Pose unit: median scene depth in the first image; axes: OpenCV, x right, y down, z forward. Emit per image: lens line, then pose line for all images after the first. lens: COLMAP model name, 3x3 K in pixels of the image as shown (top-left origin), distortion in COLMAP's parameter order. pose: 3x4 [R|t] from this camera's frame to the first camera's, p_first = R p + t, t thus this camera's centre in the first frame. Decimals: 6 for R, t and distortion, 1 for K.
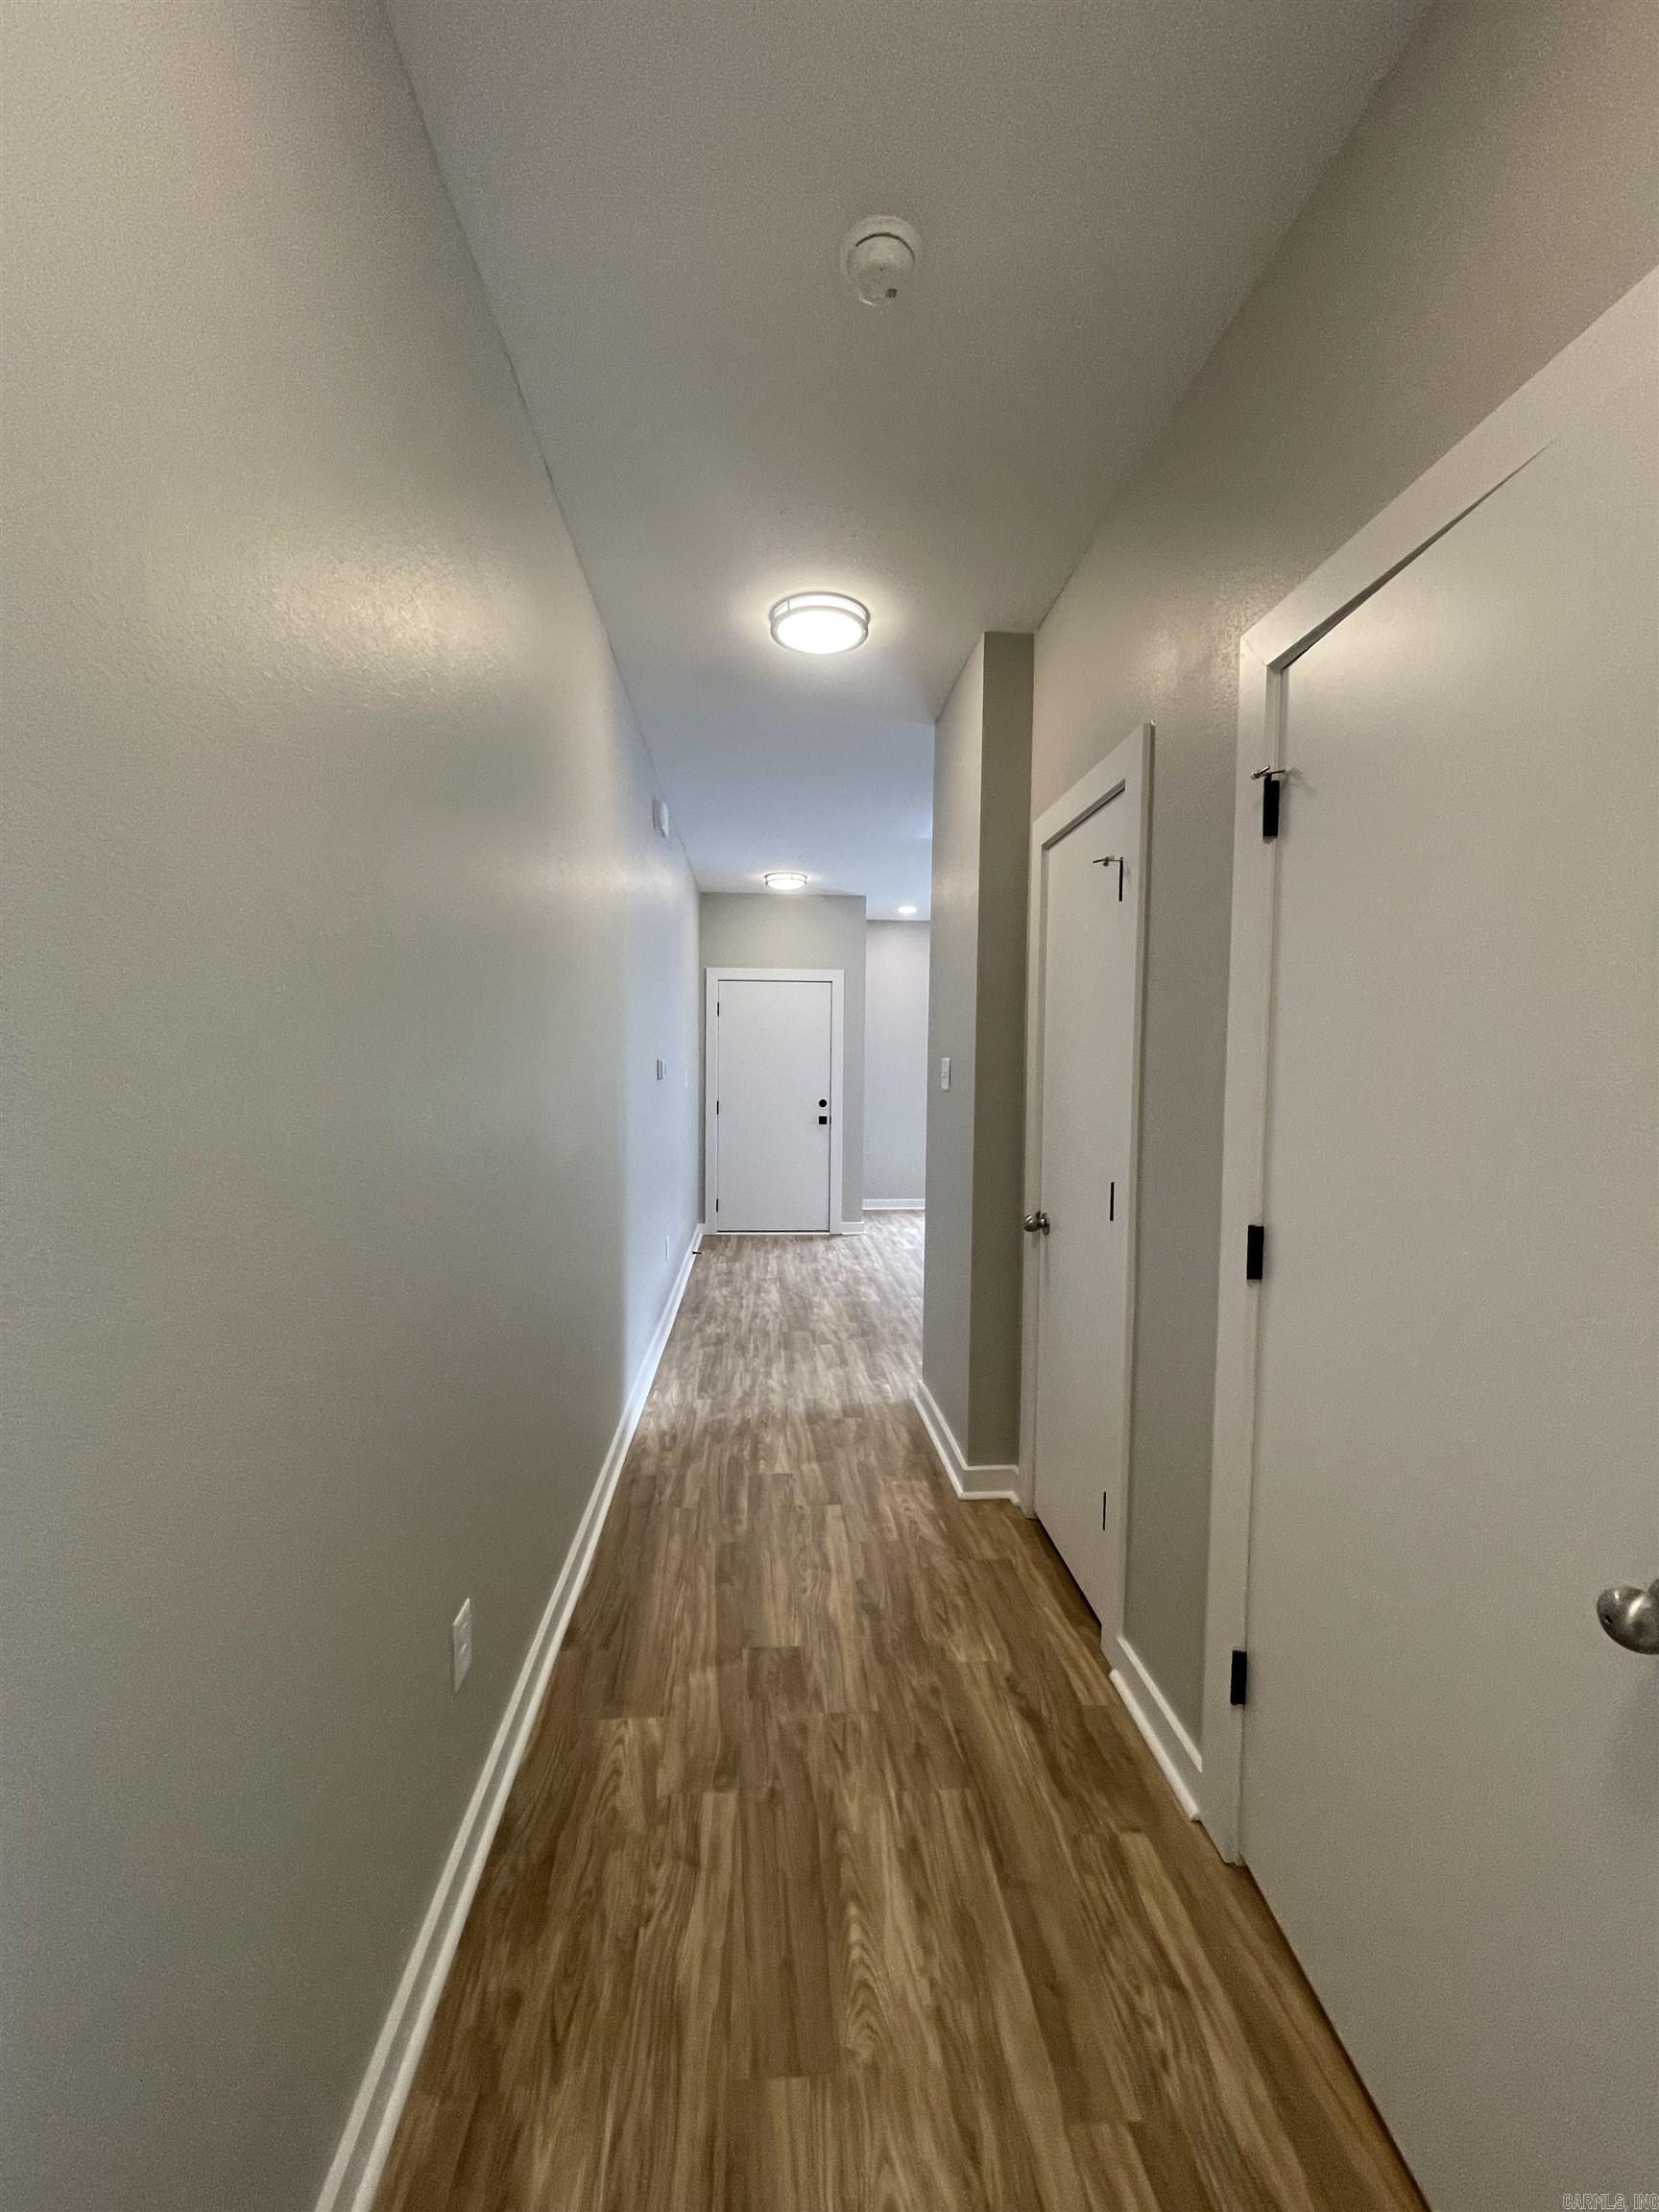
lens RADIAL K [[897.0, 0, 817.6], [0, 897.0, 1094.9], [0, 0, 1]] dist [-0.001165, -0.000063]
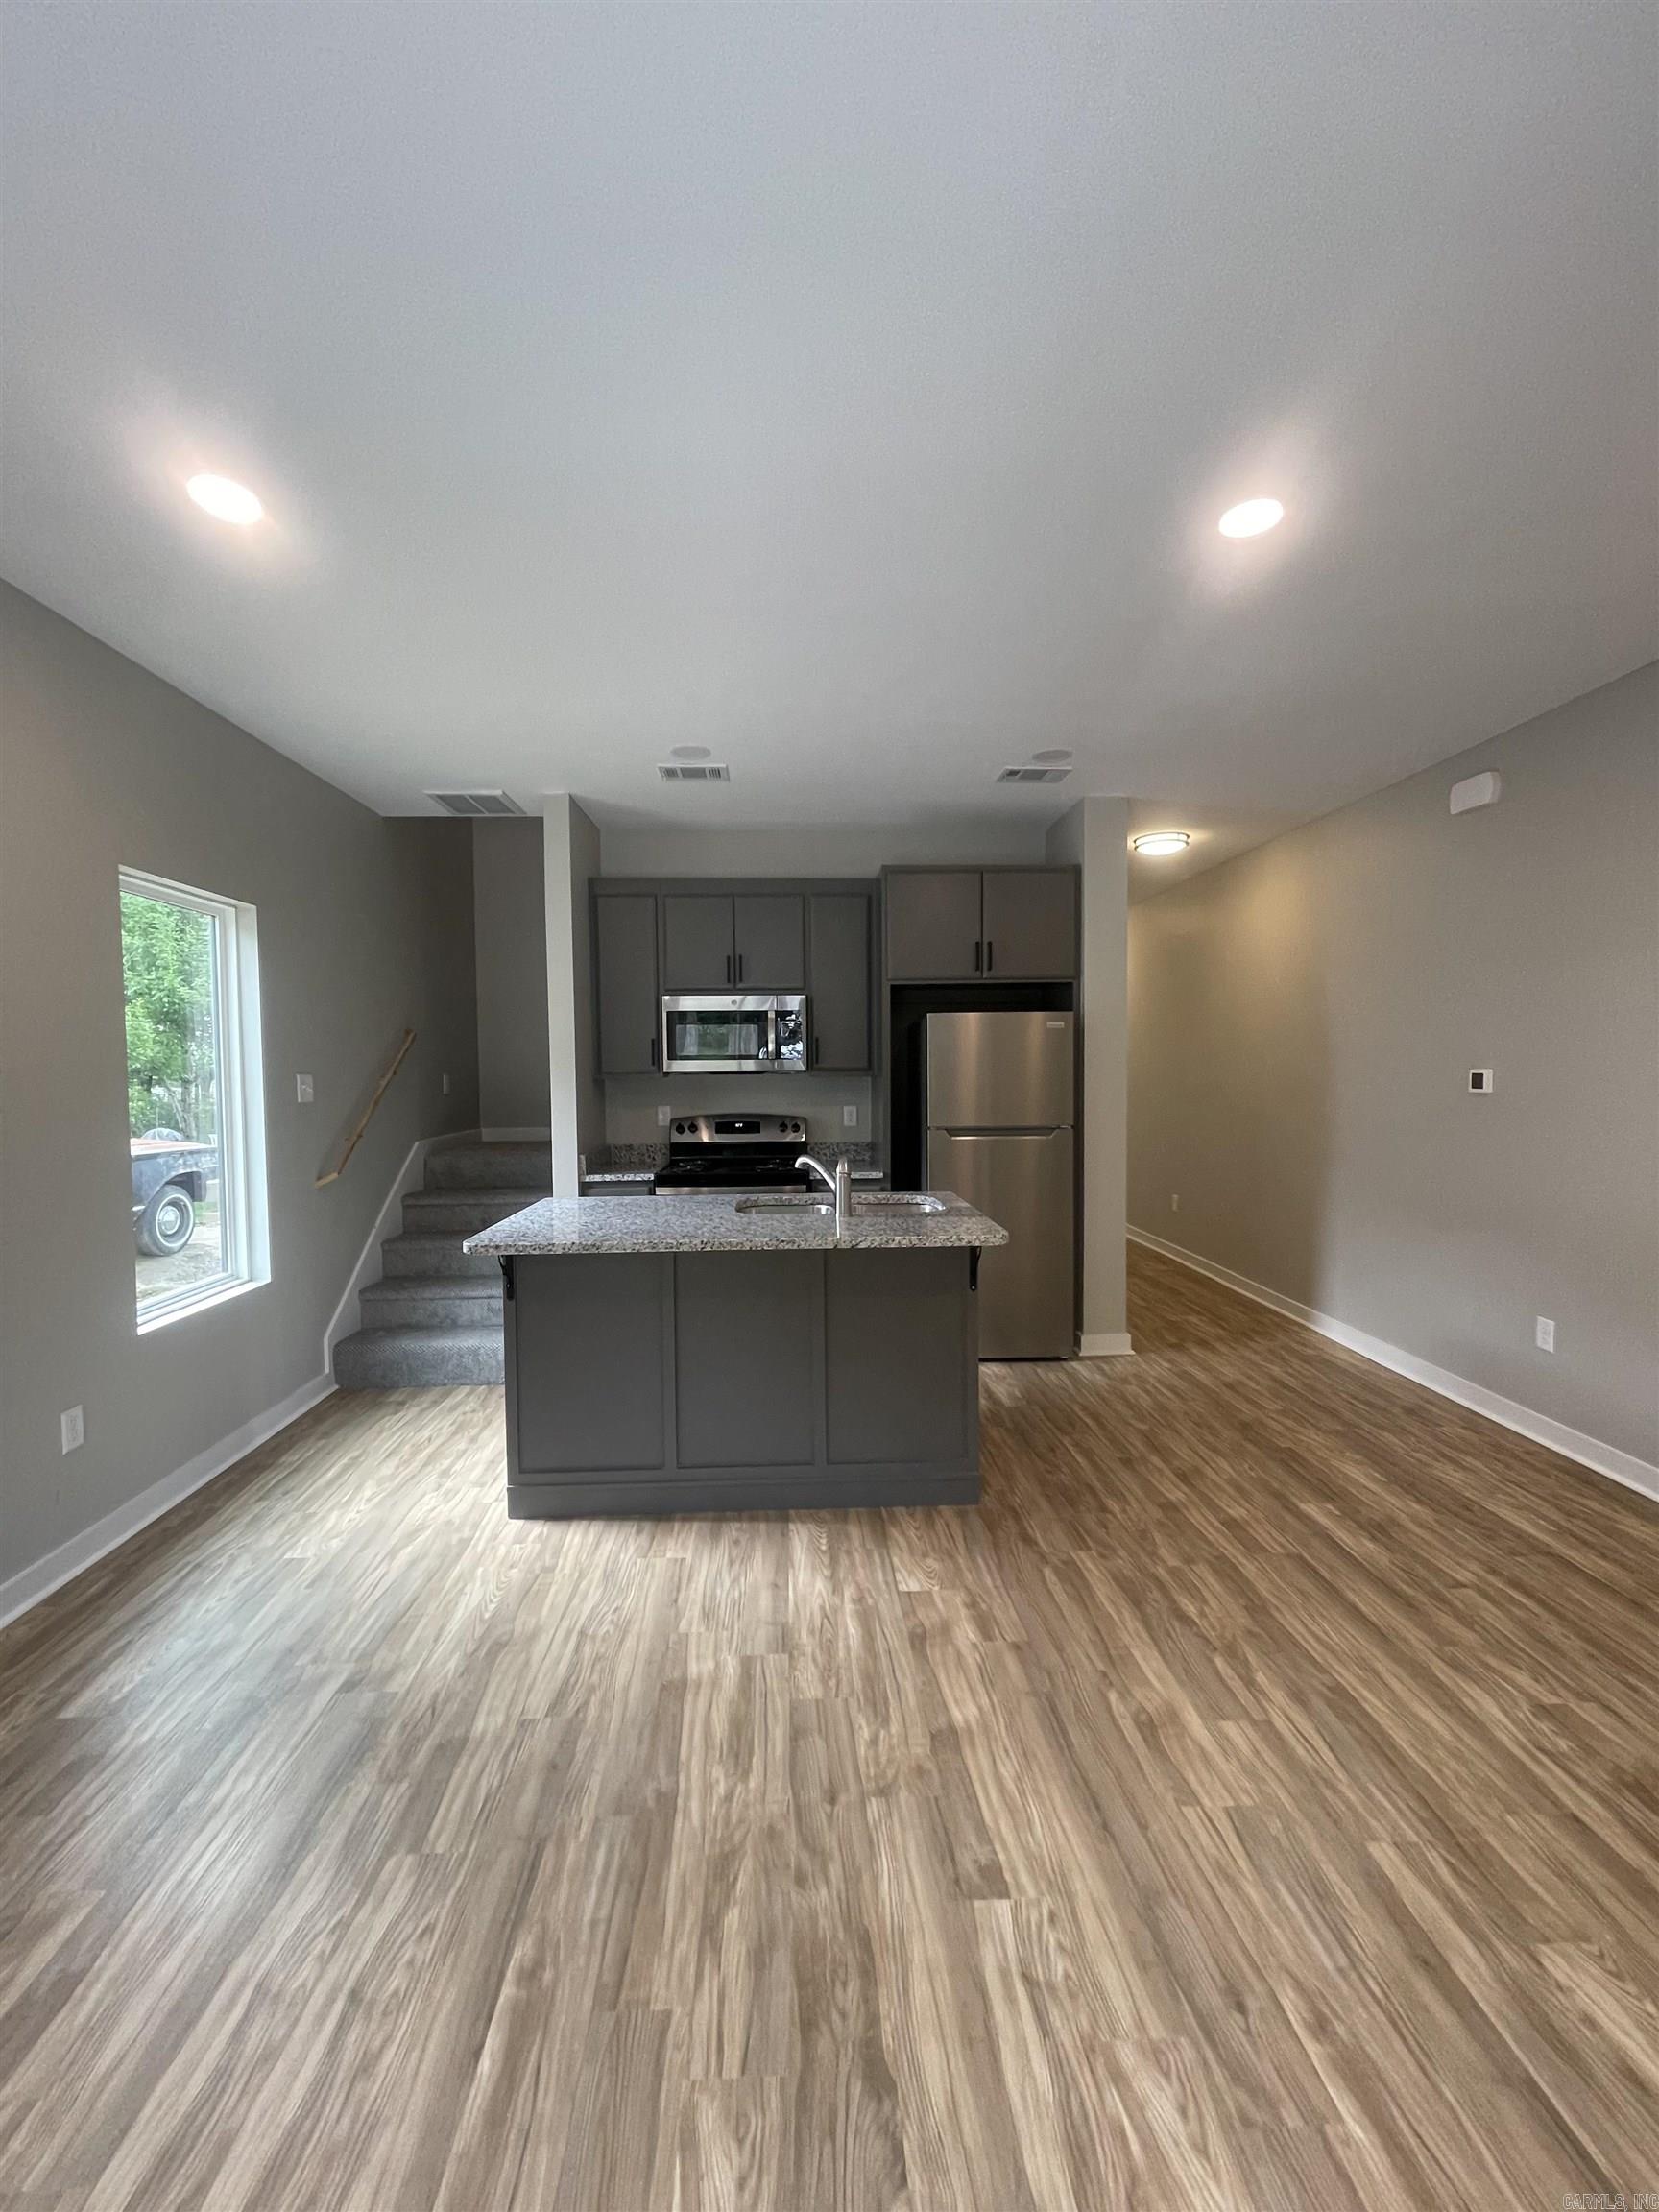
lens RADIAL K [[897.0, 0, 831.9], [0, 897.0, 1101.5], [0, 0, 1]] dist [-0.001165, -0.000063]
pose [[-0.999880, -0.003638, 0.015079, 0.308788], [-0.002577, 0.997562, 0.069733, -0.048450], [-0.015296, 0.069686, -0.997452, 1.360269]]
